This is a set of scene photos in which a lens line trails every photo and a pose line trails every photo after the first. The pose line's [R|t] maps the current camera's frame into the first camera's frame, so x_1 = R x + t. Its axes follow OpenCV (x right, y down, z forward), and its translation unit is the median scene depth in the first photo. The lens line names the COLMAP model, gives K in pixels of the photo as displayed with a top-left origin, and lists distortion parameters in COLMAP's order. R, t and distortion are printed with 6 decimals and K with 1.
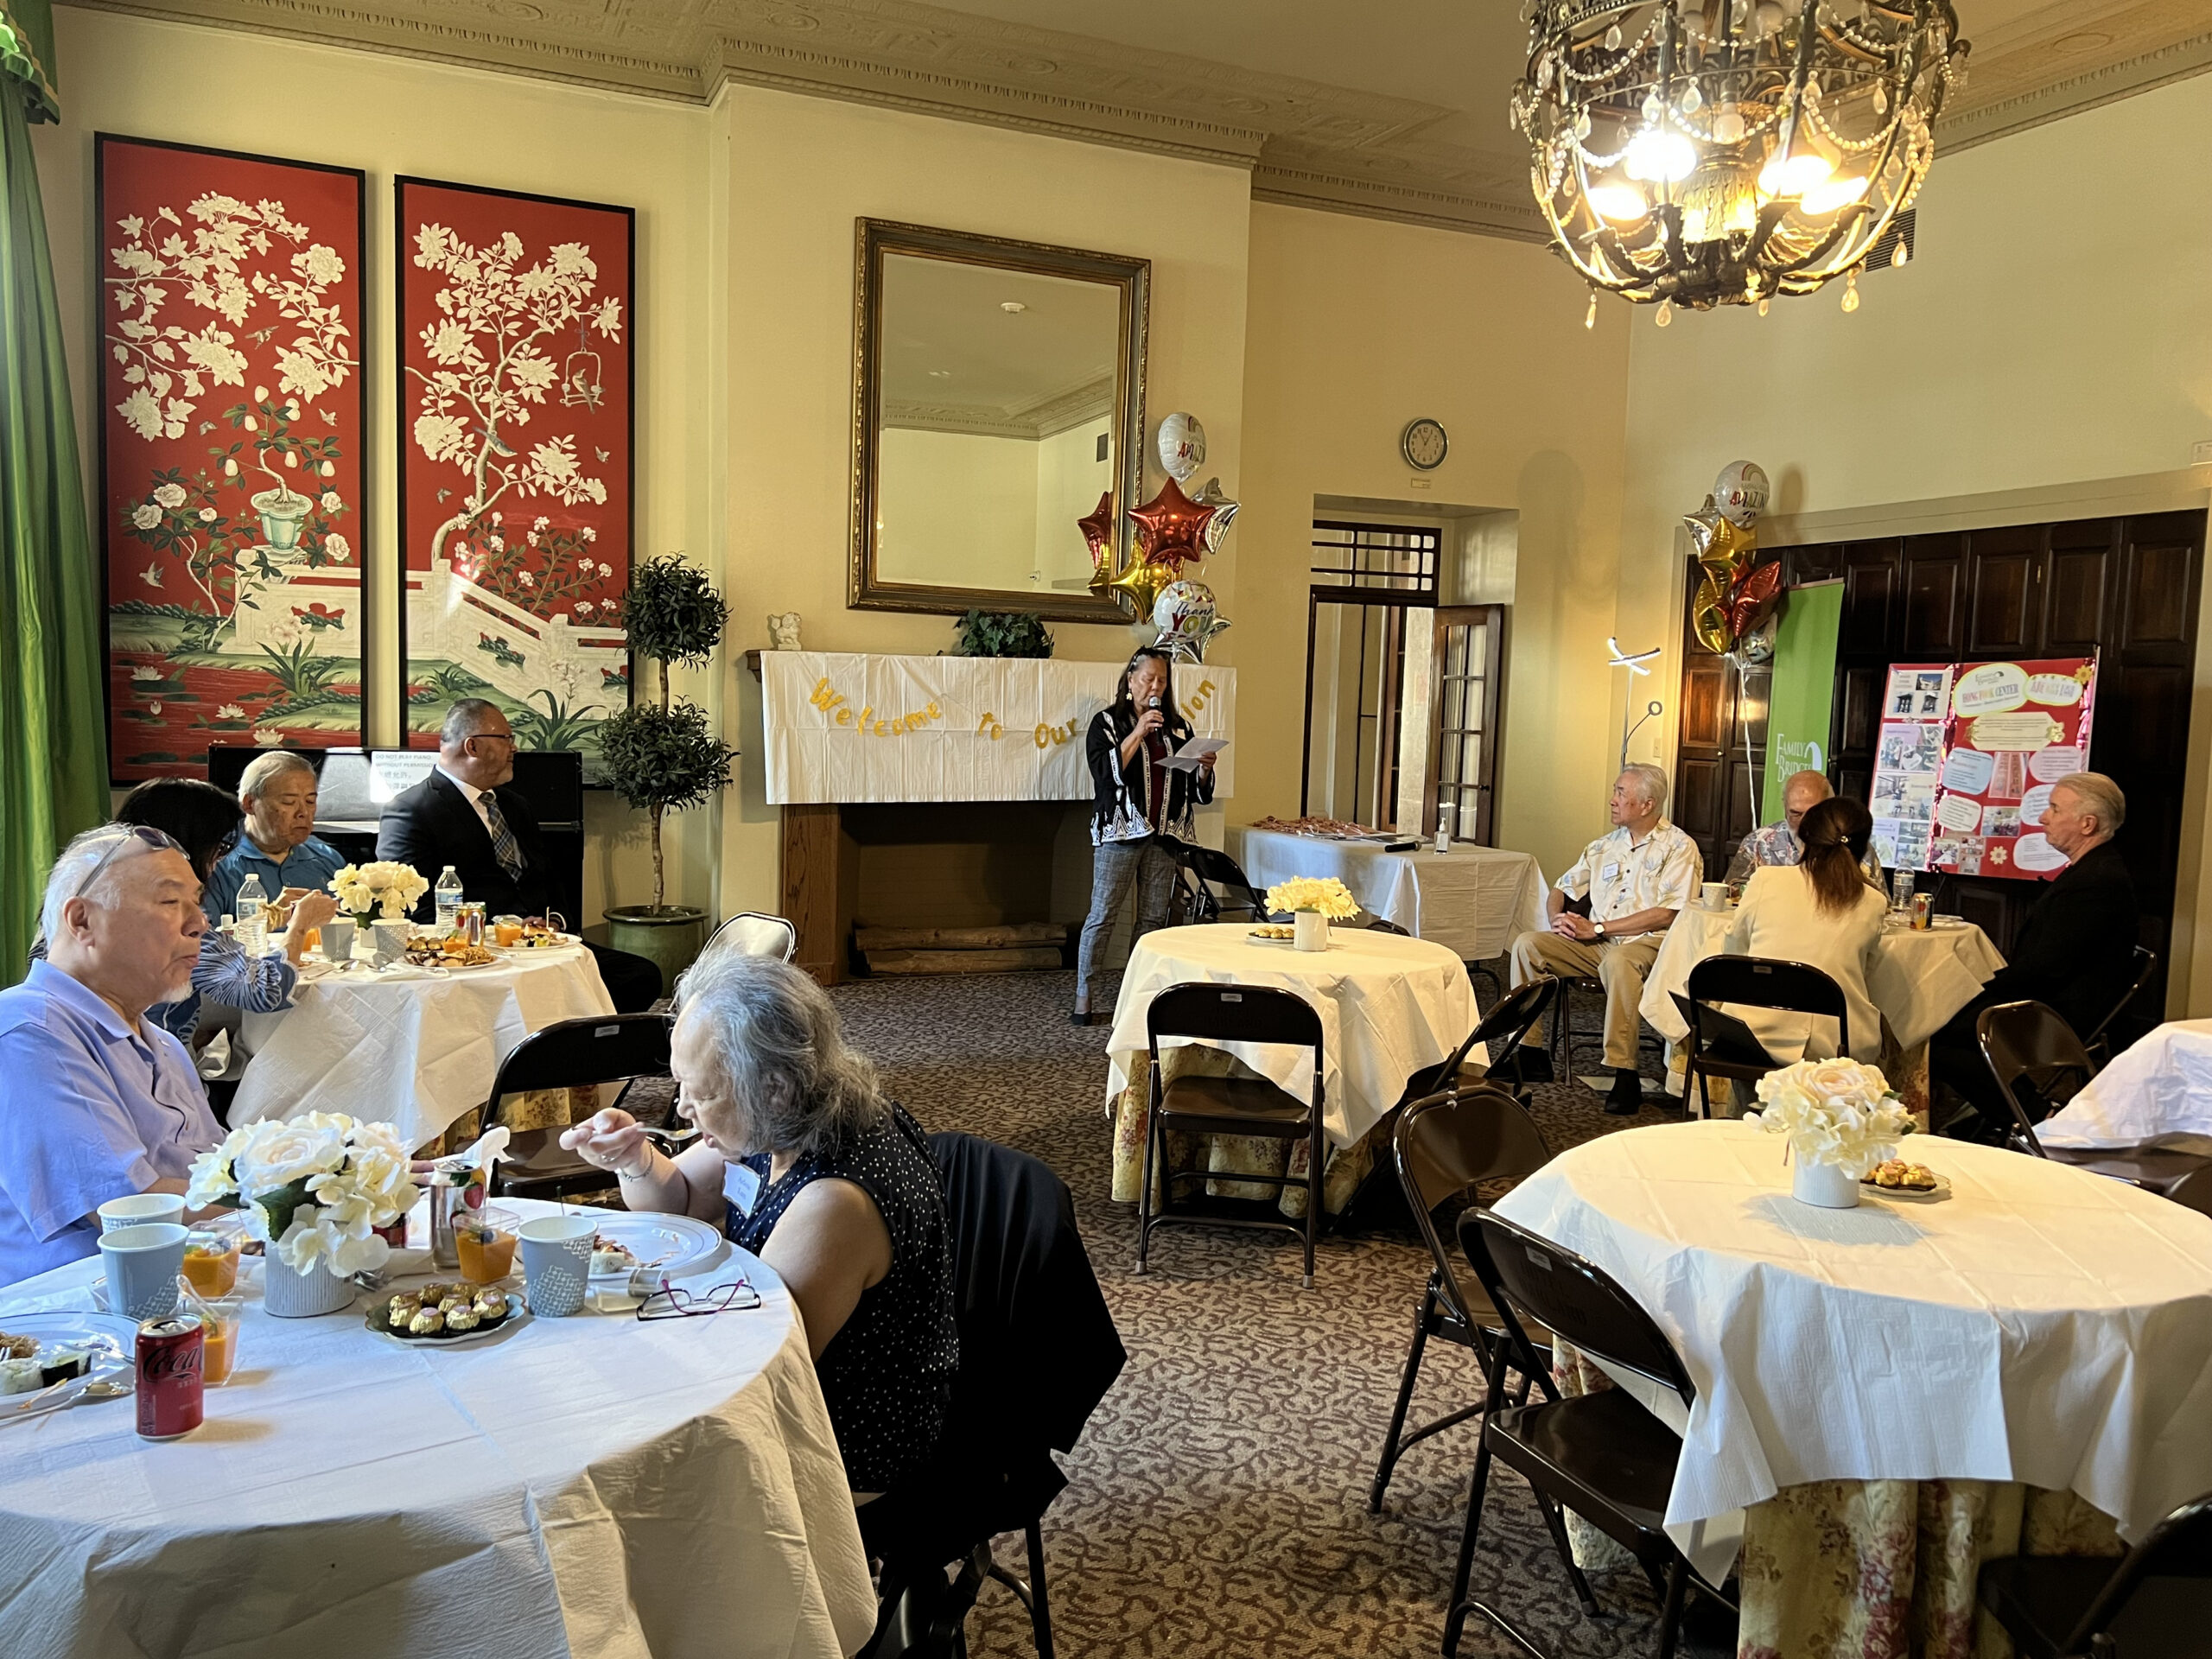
lens RADIAL K [[1768.4, 0, 1081.8], [0, 1768.4, 820.5], [0, 0, 1]] dist [0.089989, -0.098175]
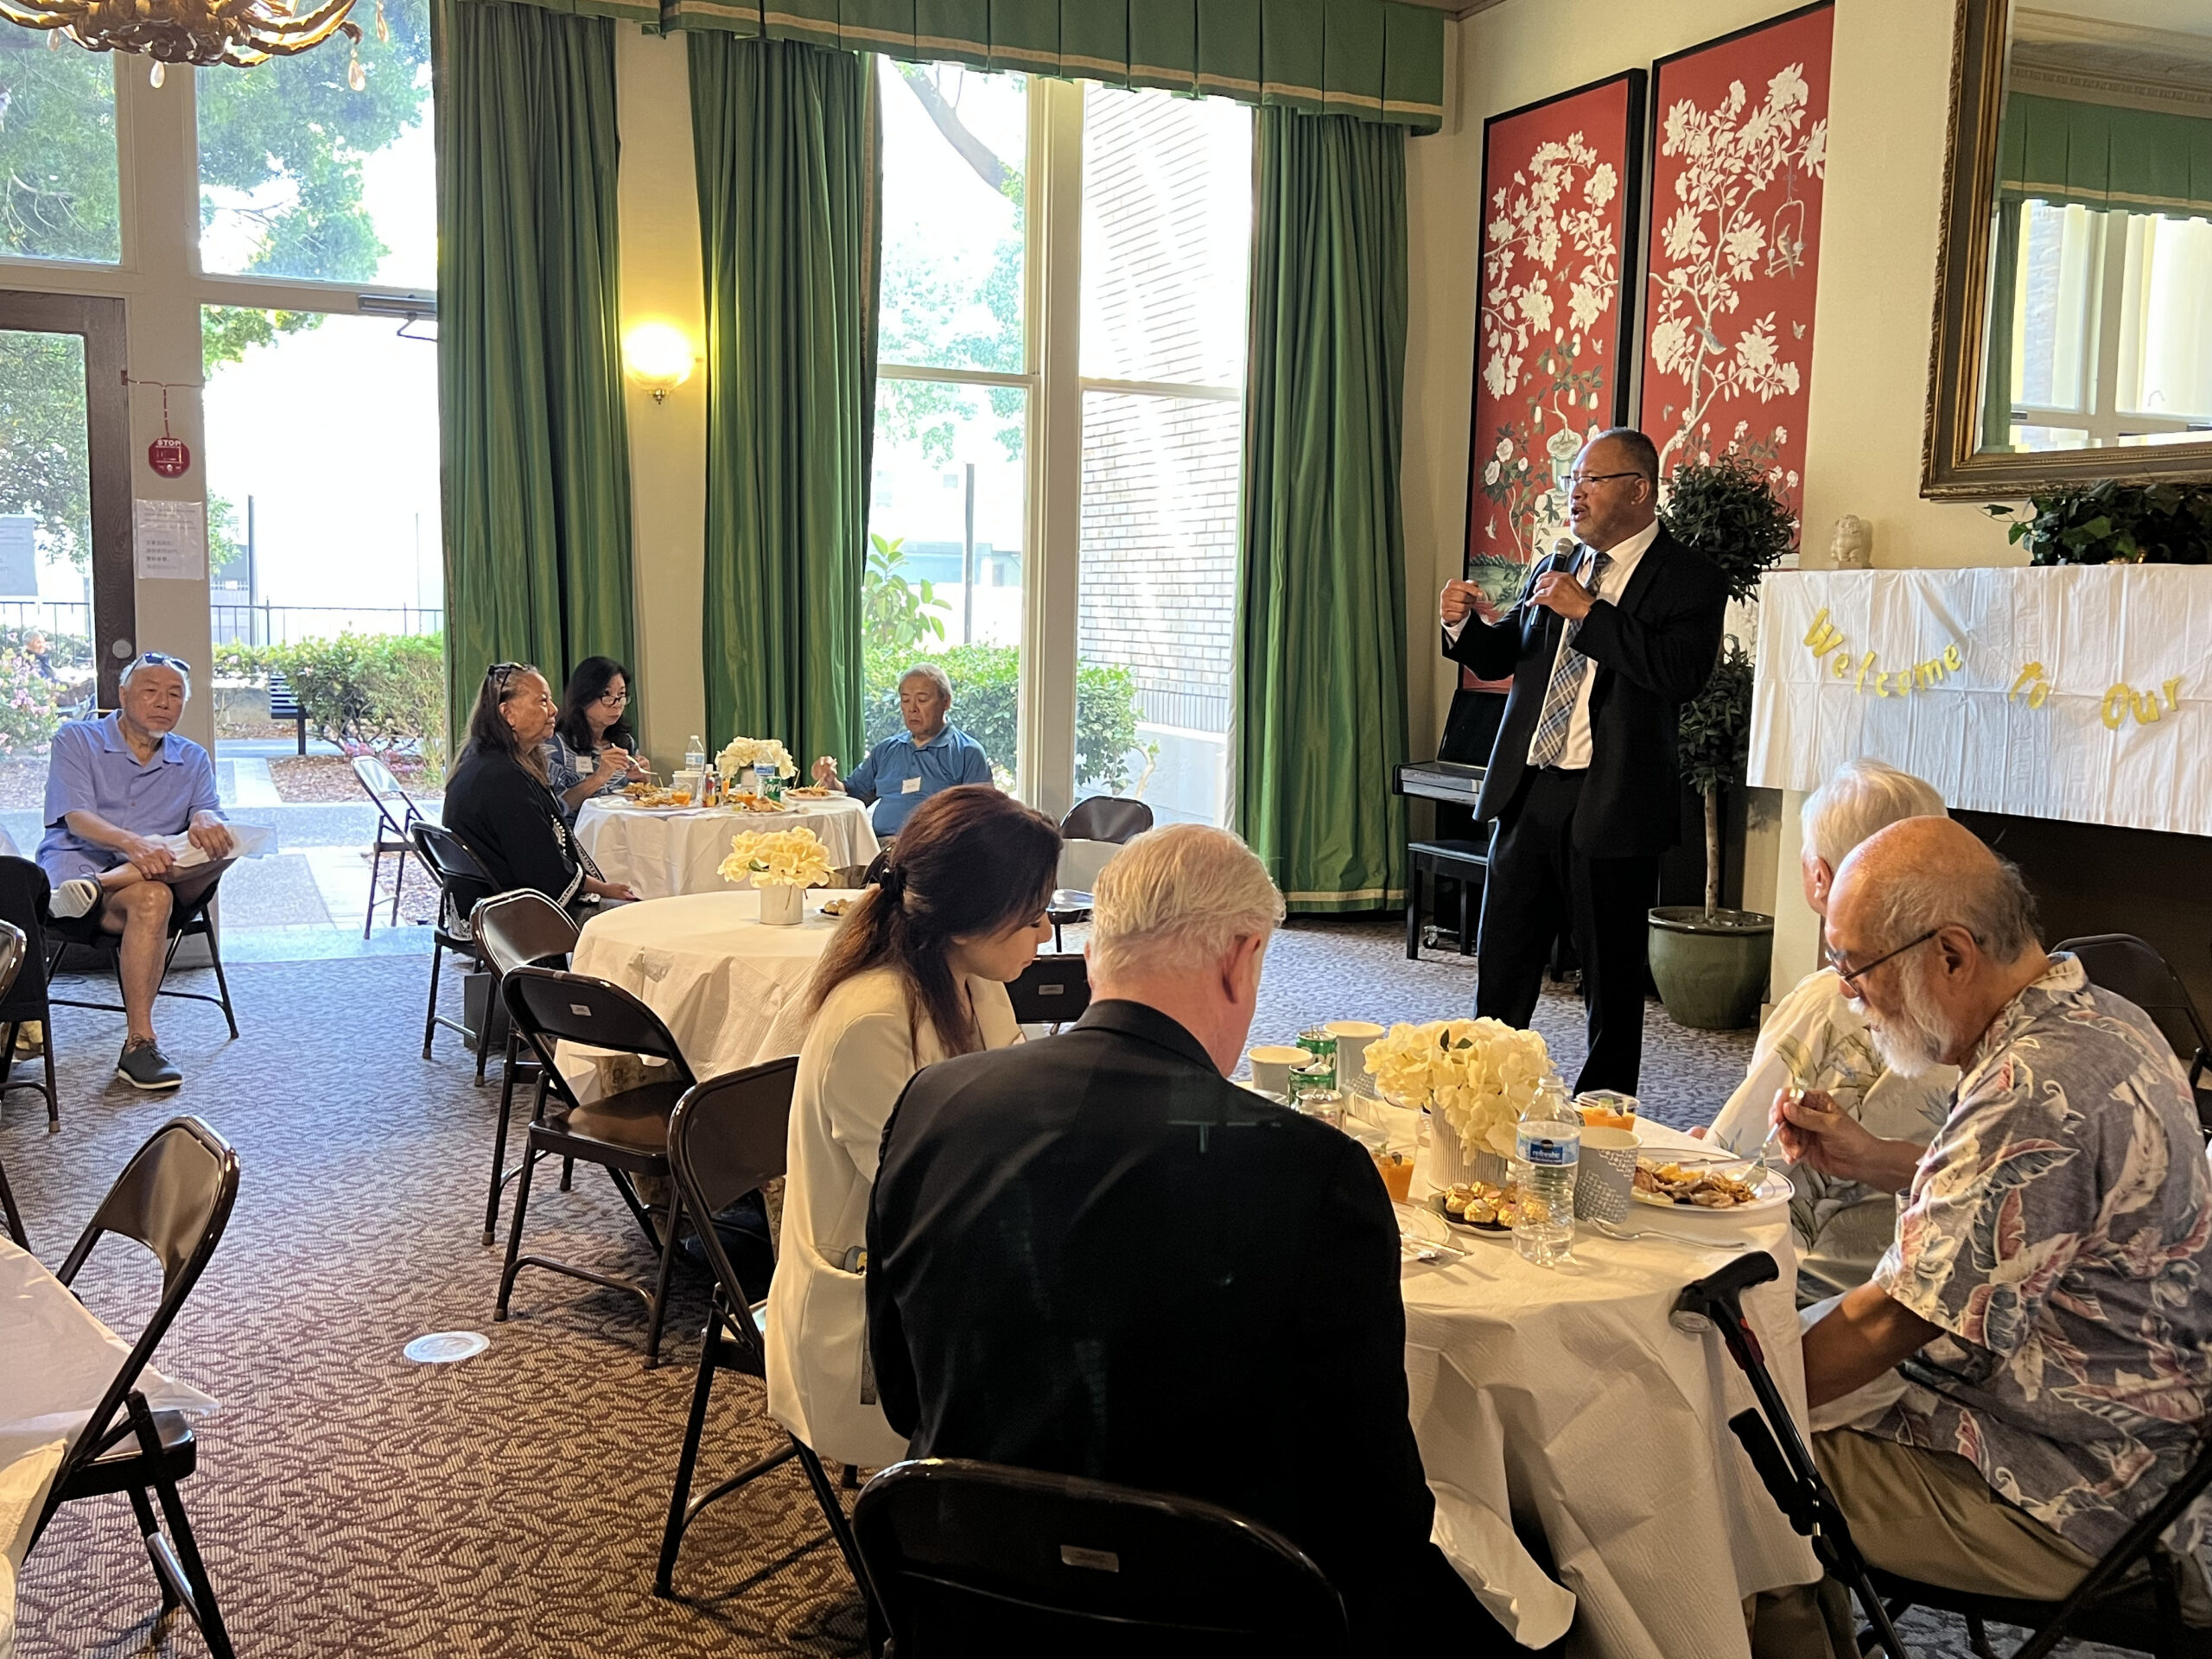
lens RADIAL K [[2014.1, 0, 1103.8], [0, 2014.1, 844.0], [0, 0, 1]] dist [0.020313, -0.003987]
pose [[0.019768, 0.087412, -0.995976, 0.639299], [-0.103030, 0.991045, 0.084934, -0.028380], [0.994482, 0.100936, 0.028597, 0.722408]]
